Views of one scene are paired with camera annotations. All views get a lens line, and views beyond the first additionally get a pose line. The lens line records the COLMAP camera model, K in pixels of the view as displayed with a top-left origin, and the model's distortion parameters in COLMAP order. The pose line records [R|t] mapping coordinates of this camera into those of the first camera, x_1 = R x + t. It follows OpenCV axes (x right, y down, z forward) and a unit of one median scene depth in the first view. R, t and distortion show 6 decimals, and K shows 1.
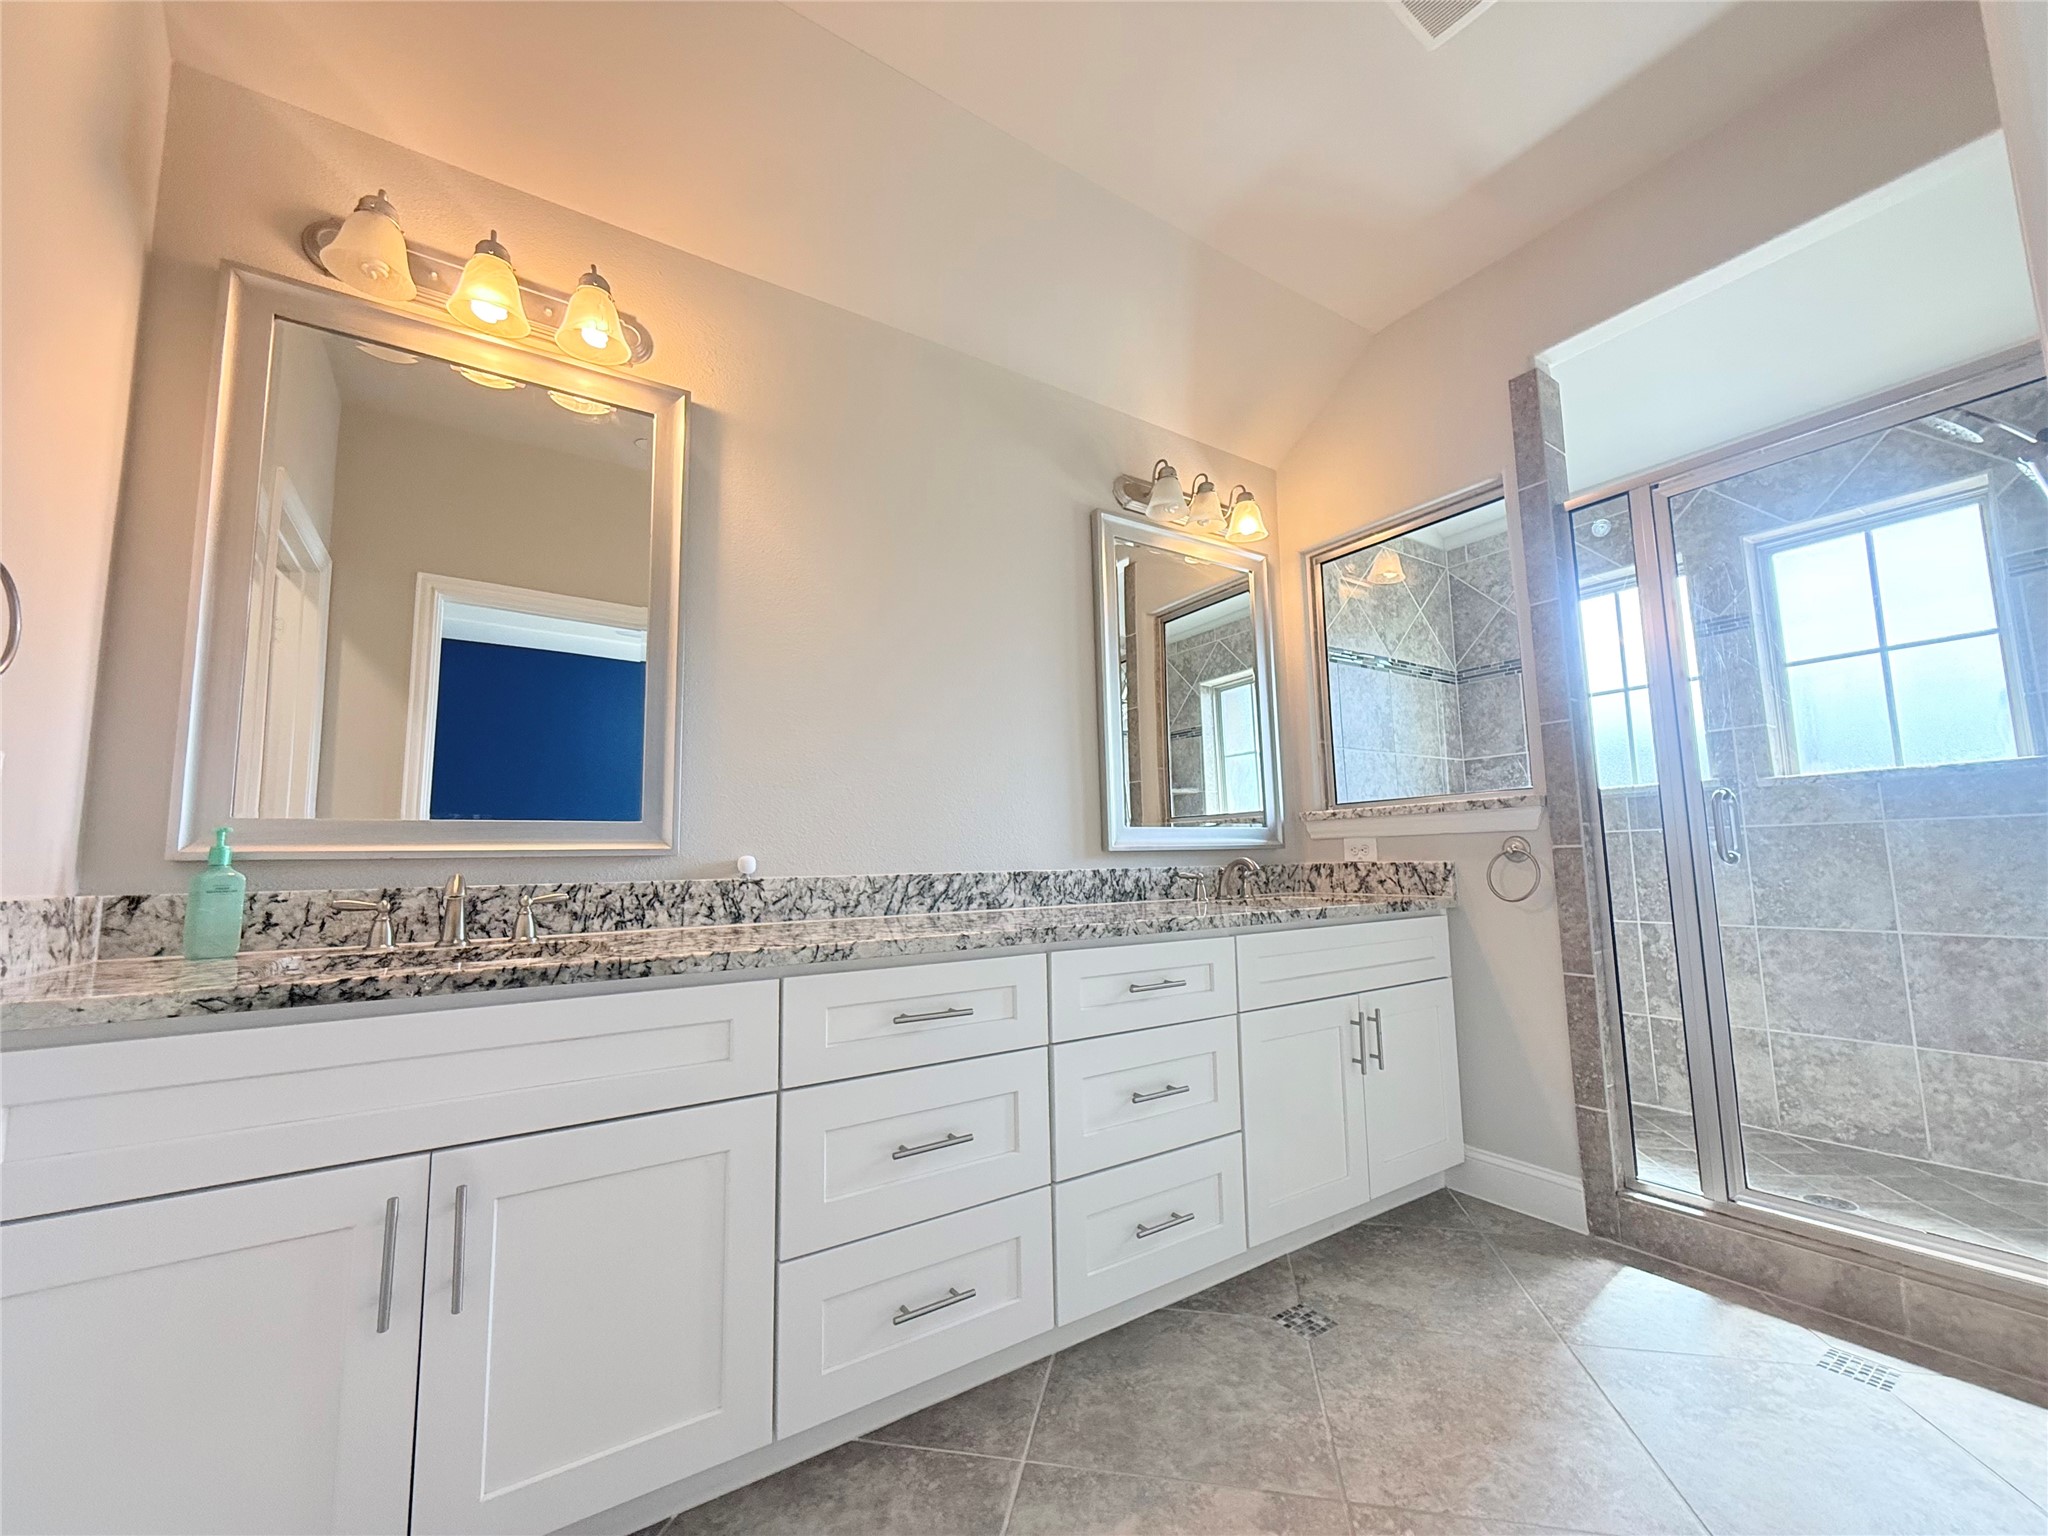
lens RADIAL K [[817.2, 0, 1030.7], [0, 817.2, 770.1], [0, 0, 1]] dist [-0.000226, -0.000418]
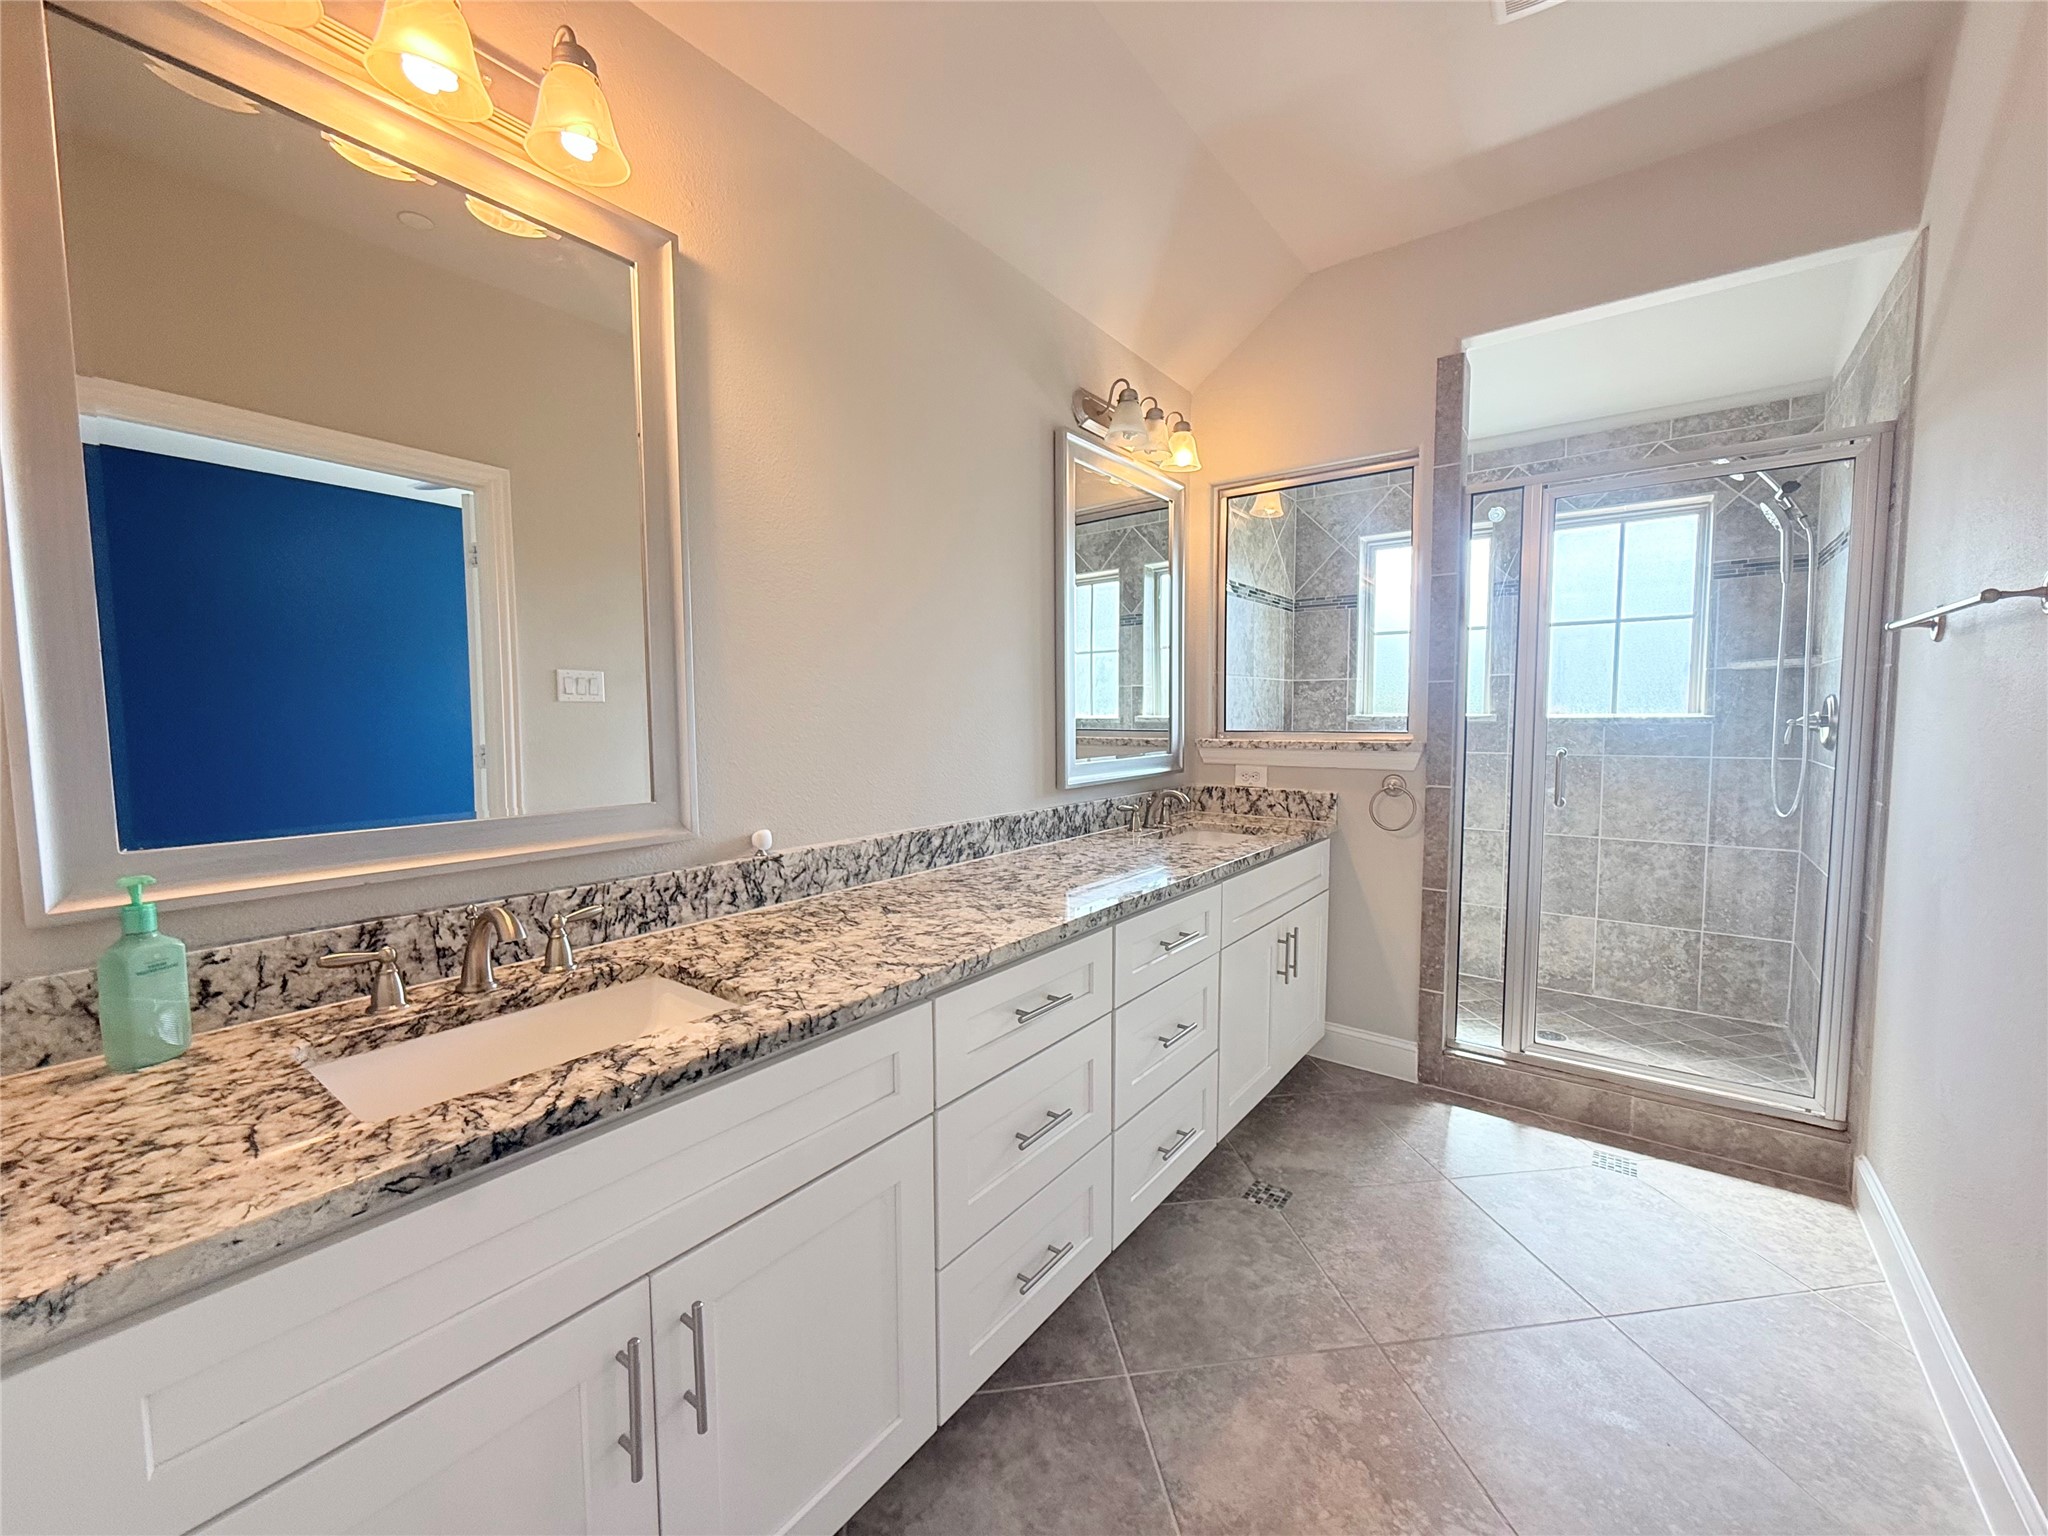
lens RADIAL K [[817.2, 0, 1030.7], [0, 817.2, 770.1], [0, 0, 1]] dist [-0.000226, -0.000418]
pose [[0.941847, -0.008250, 0.335940, -0.338255], [-0.051654, 0.984263, 0.168989, -0.111022], [-0.332047, -0.176515, 0.926600, 0.092828]]
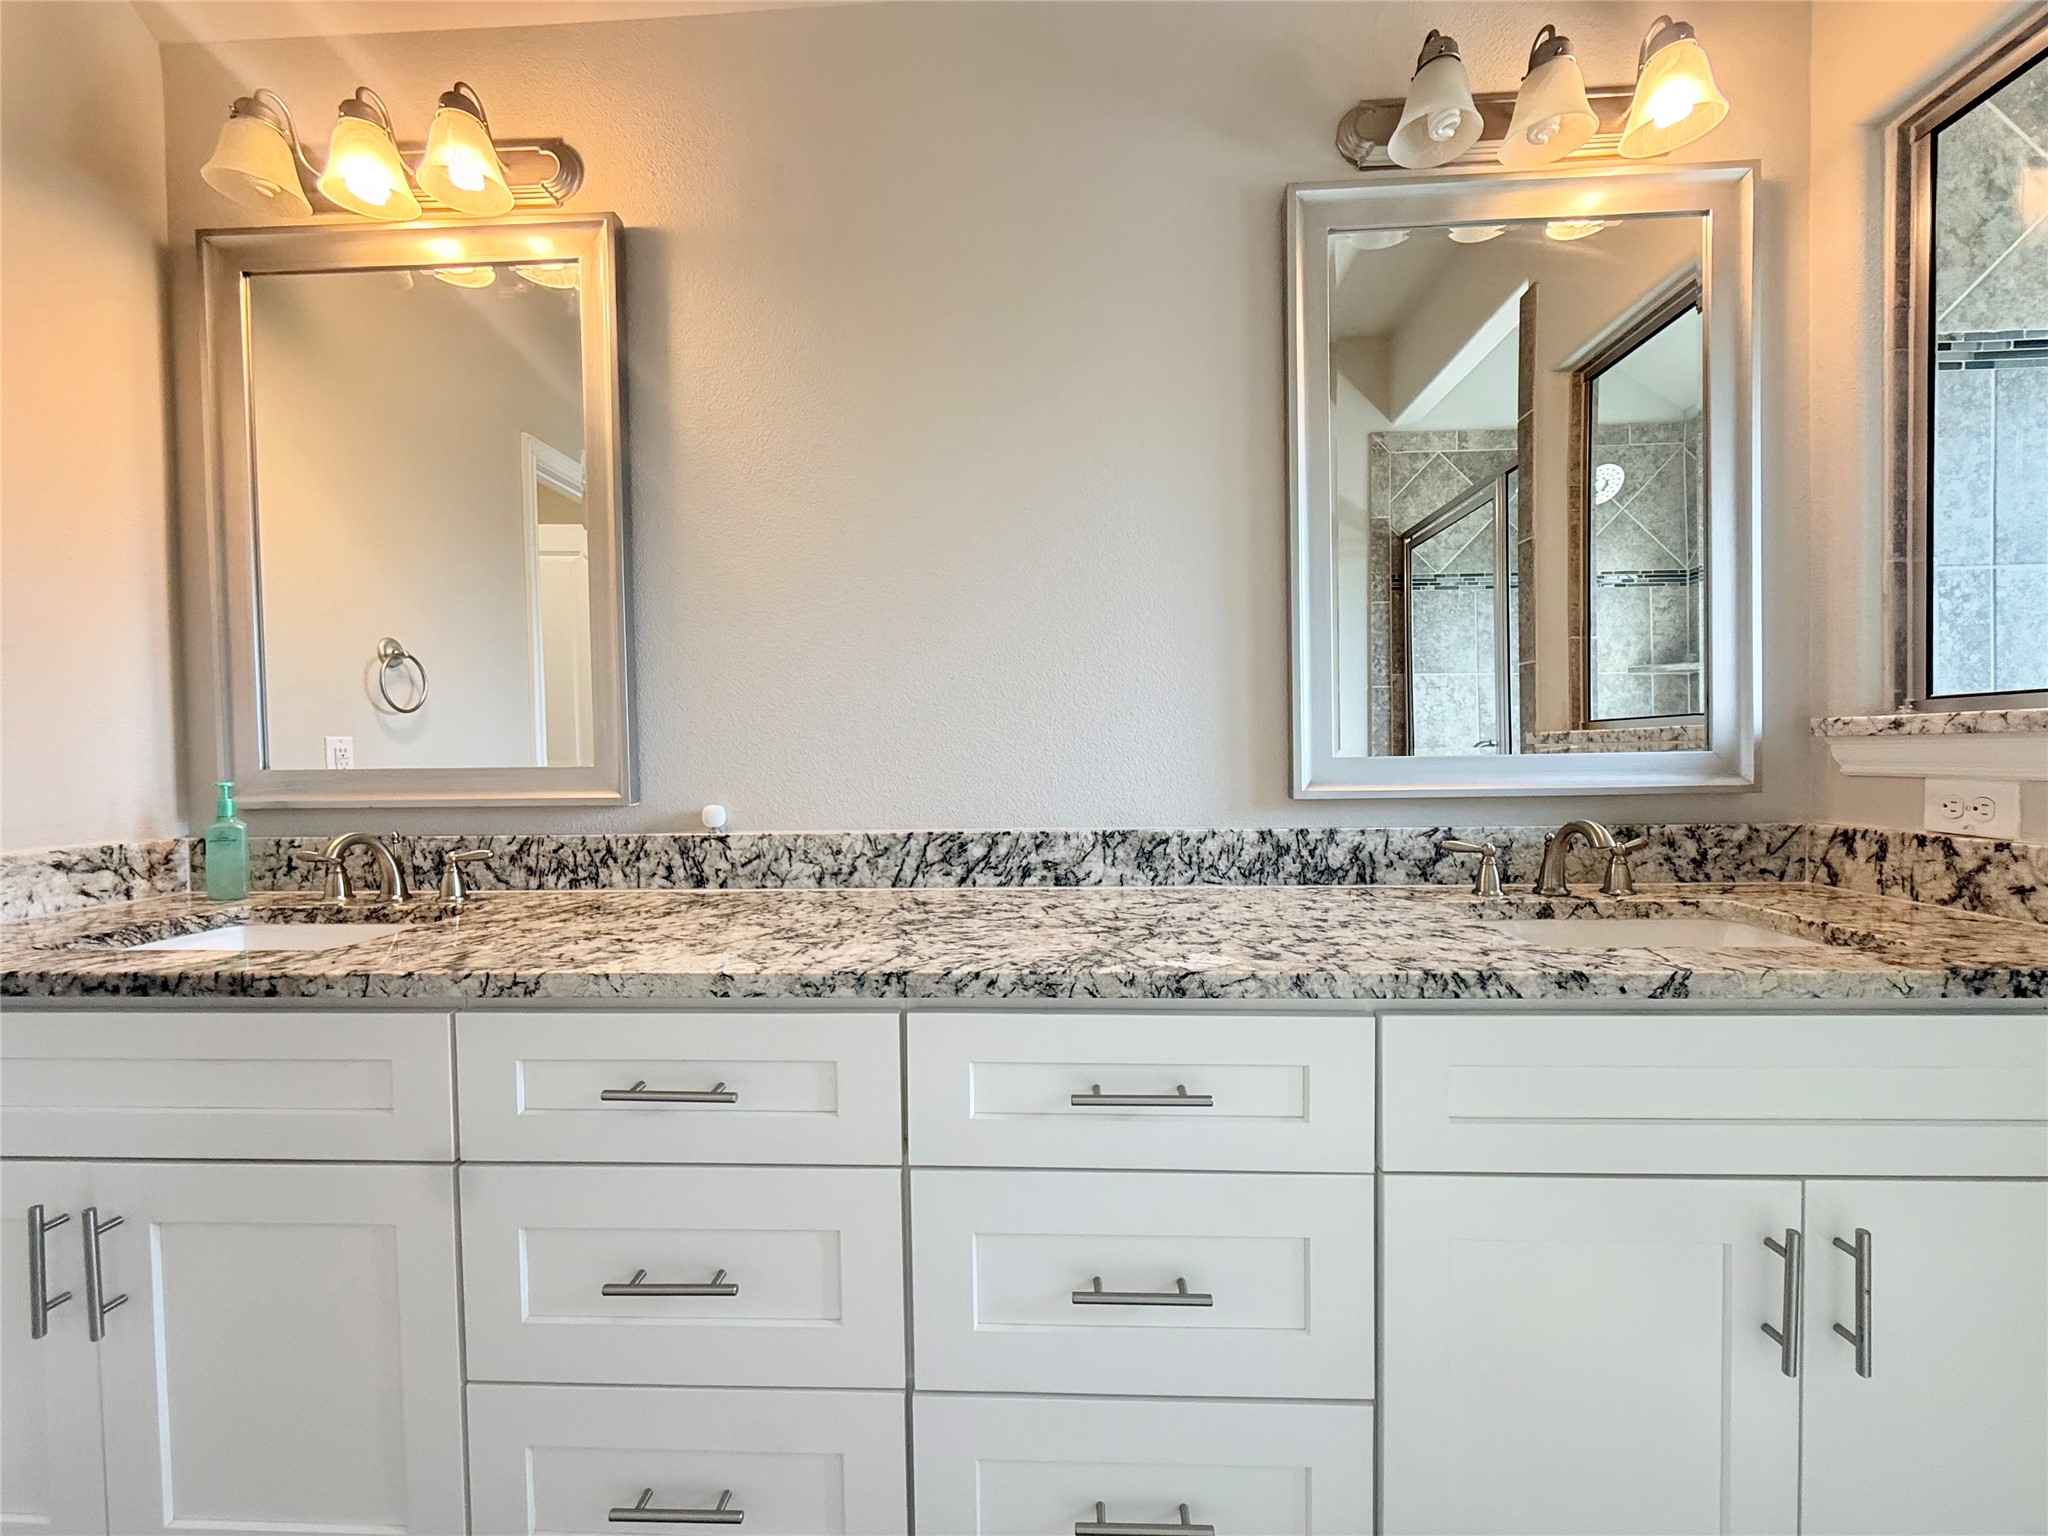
lens RADIAL K [[817.2, 0, 1030.7], [0, 817.2, 770.1], [0, 0, 1]] dist [-0.000226, -0.000418]
pose [[0.807584, 0.021579, -0.589357, 0.343721], [0.063329, 0.990379, 0.123041, -0.007564], [0.586342, -0.136689, 0.798448, 0.498165]]
